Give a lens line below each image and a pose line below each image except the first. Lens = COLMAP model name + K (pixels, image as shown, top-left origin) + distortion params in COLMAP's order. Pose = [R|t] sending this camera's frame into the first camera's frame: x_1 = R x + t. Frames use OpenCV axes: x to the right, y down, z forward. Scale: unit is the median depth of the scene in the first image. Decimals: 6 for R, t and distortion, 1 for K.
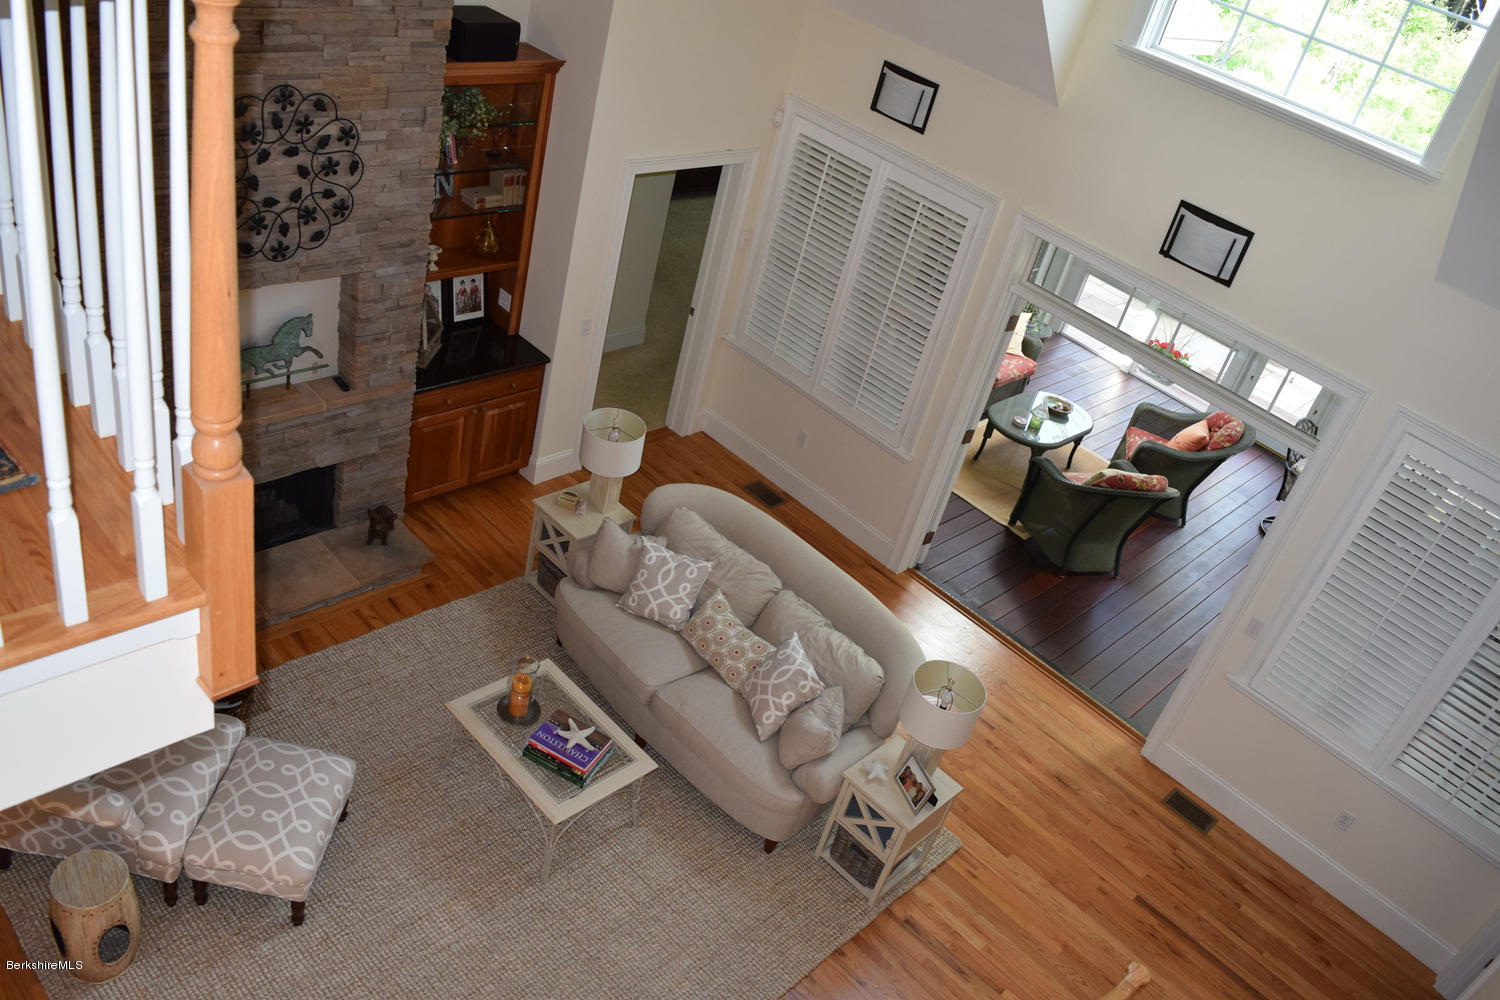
lens RADIAL K [[1175.0, 0, 748.4], [0, 1175.0, 486.9], [0, 0, 1]] dist [-0.096658, 0.020606]
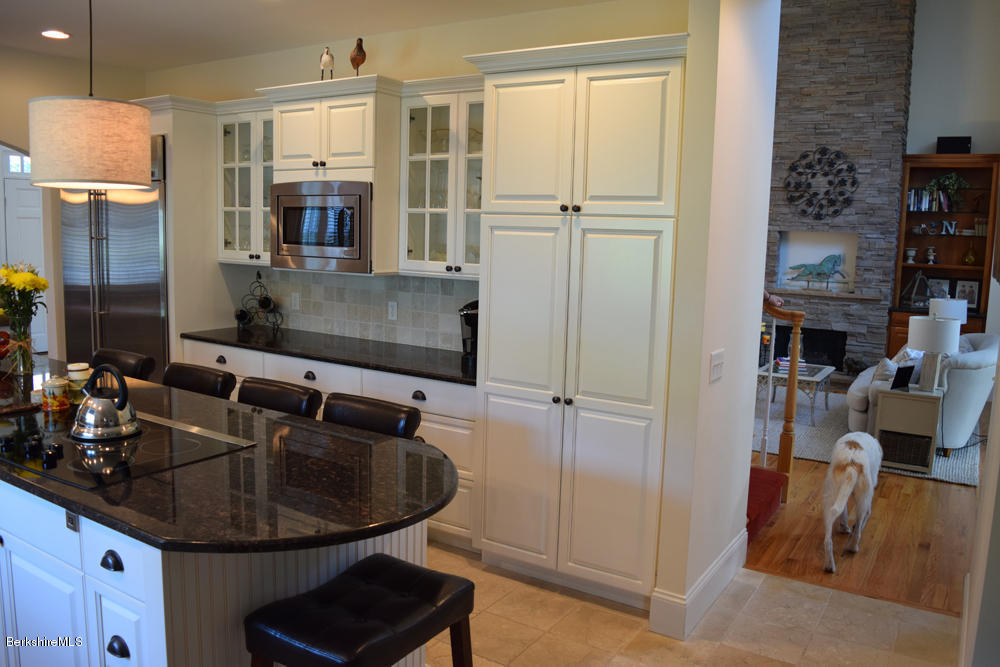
lens RADIAL K [[783.3, 0, 510.2], [0, 783.3, 332.4], [0, 0, 1]] dist [-0.096658, 0.020606]
pose [[0.219247, -0.097402, -0.970795, 1.032630], [-0.517432, 0.831945, -0.200329, 0.679989], [0.827161, 0.546242, 0.132003, 0.368211]]
